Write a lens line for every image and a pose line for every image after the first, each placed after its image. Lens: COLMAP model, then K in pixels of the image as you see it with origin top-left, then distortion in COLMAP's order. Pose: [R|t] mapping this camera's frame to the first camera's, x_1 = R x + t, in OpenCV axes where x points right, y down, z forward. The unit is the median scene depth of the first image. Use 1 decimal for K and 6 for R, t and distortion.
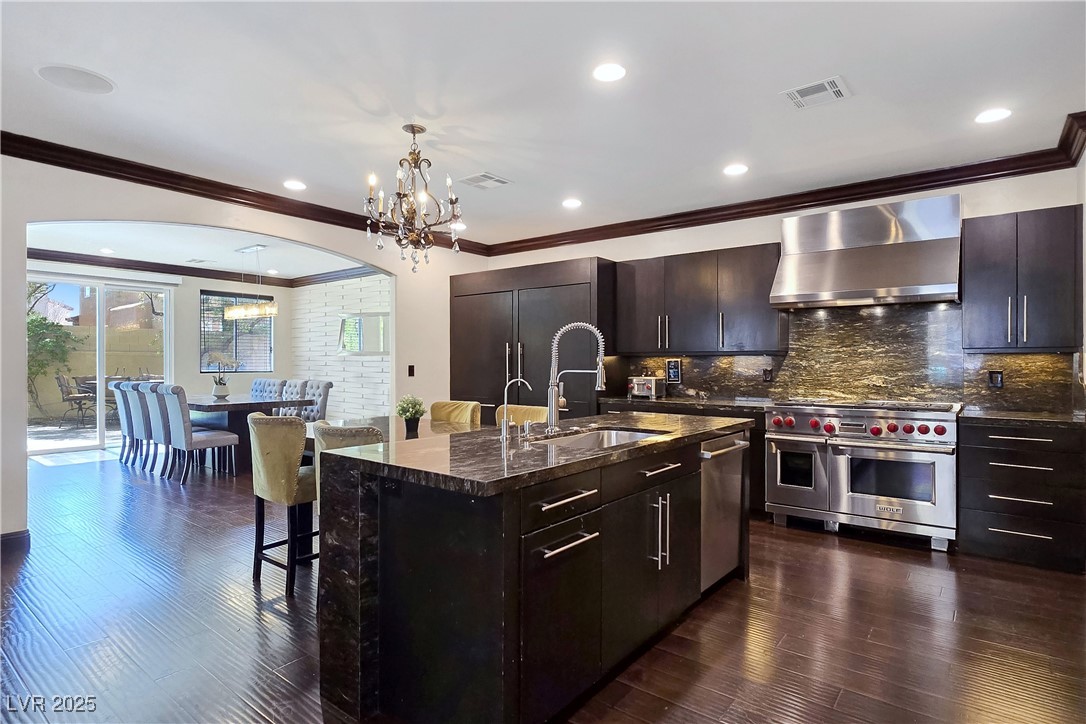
lens RADIAL K [[567.1, 0, 537.6], [0, 567.1, 362.0], [0, 0, 1]] dist [0.000280, -0.004711]
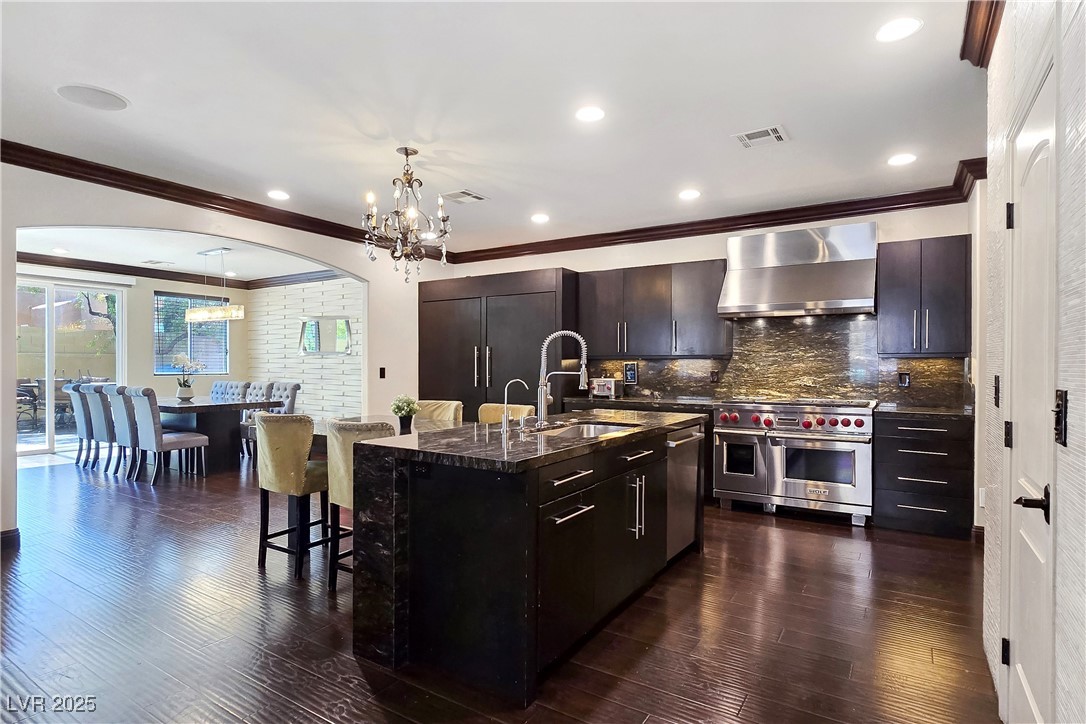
lens RADIAL K [[567.1, 0, 534.1], [0, 567.1, 366.9], [0, 0, 1]] dist [0.000280, -0.004711]
pose [[0.995387, 0.000737, 0.095942, -0.065803], [-0.001148, 0.999990, 0.004233, -0.000389], [-0.095938, -0.004324, 0.995378, -0.094165]]
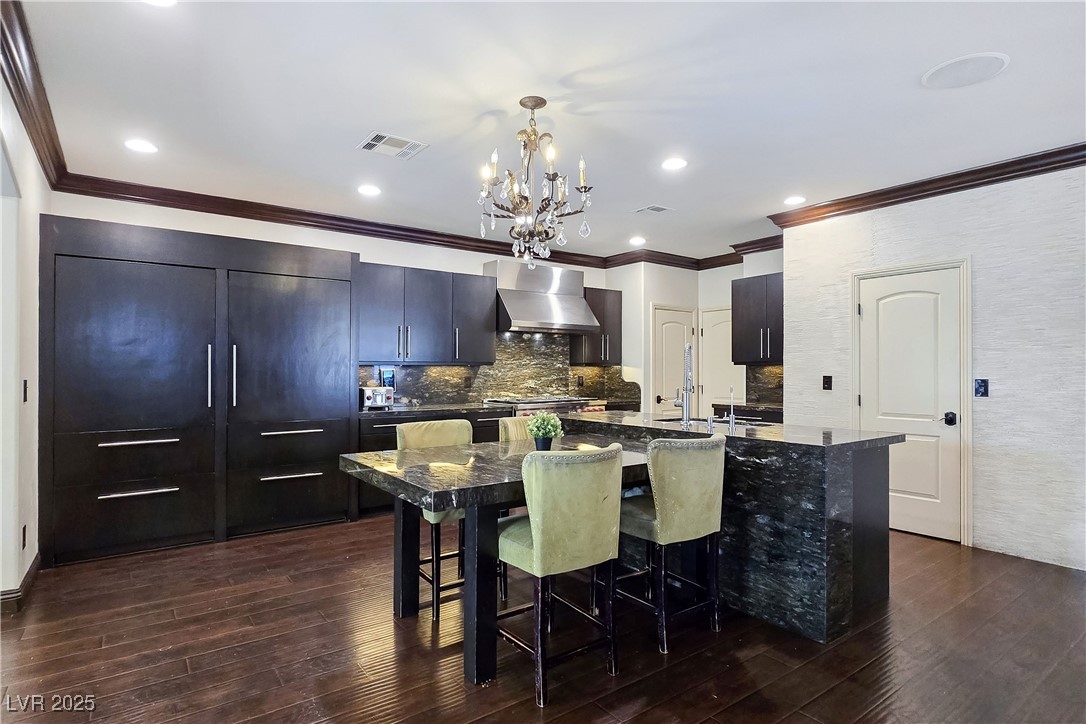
lens RADIAL K [[567.1, 0, 541.9], [0, 567.1, 367.4], [0, 0, 1]] dist [0.000280, -0.004711]
pose [[0.262907, 0.003603, 0.964814, -0.856566], [0.001154, 0.999991, -0.004049, -0.003788], [-0.964820, 0.002178, 0.262901, 0.619563]]
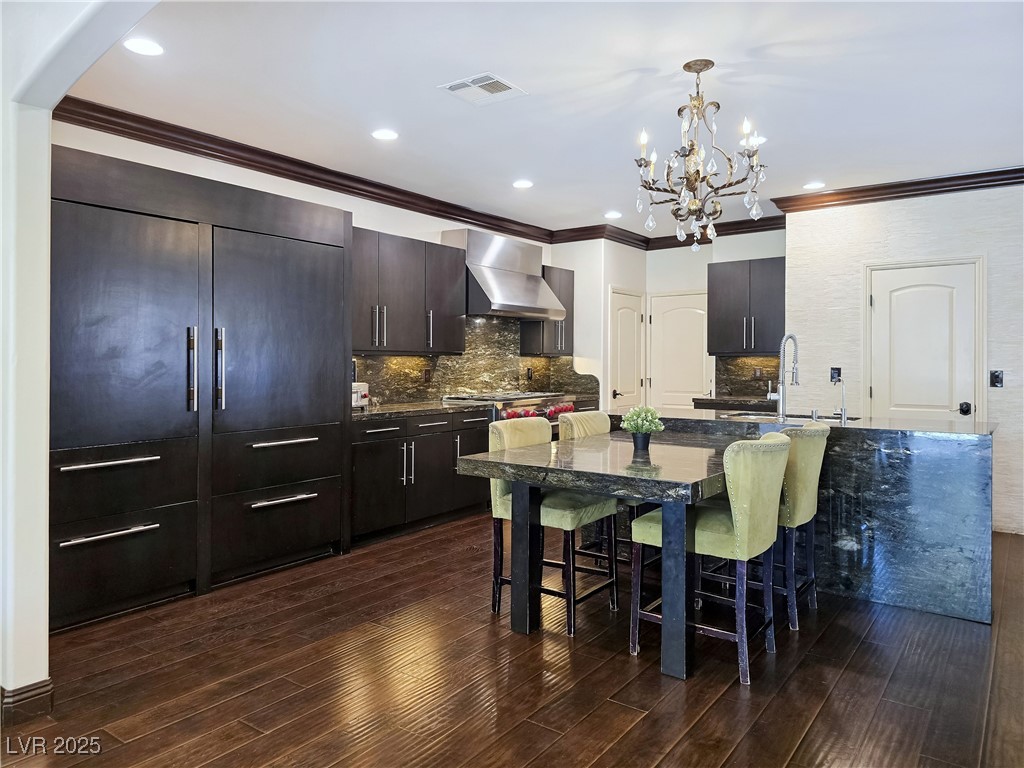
lens RADIAL K [[692.5, 0, 505.0], [0, 692.5, 362.3], [0, 0, 1]] dist [0.040457, -0.021399]
pose [[-0.032767, -0.003369, 0.999457, -0.960483], [-0.000349, 0.999994, 0.003359, -0.005337], [-0.999463, -0.000239, -0.032768, 1.063679]]
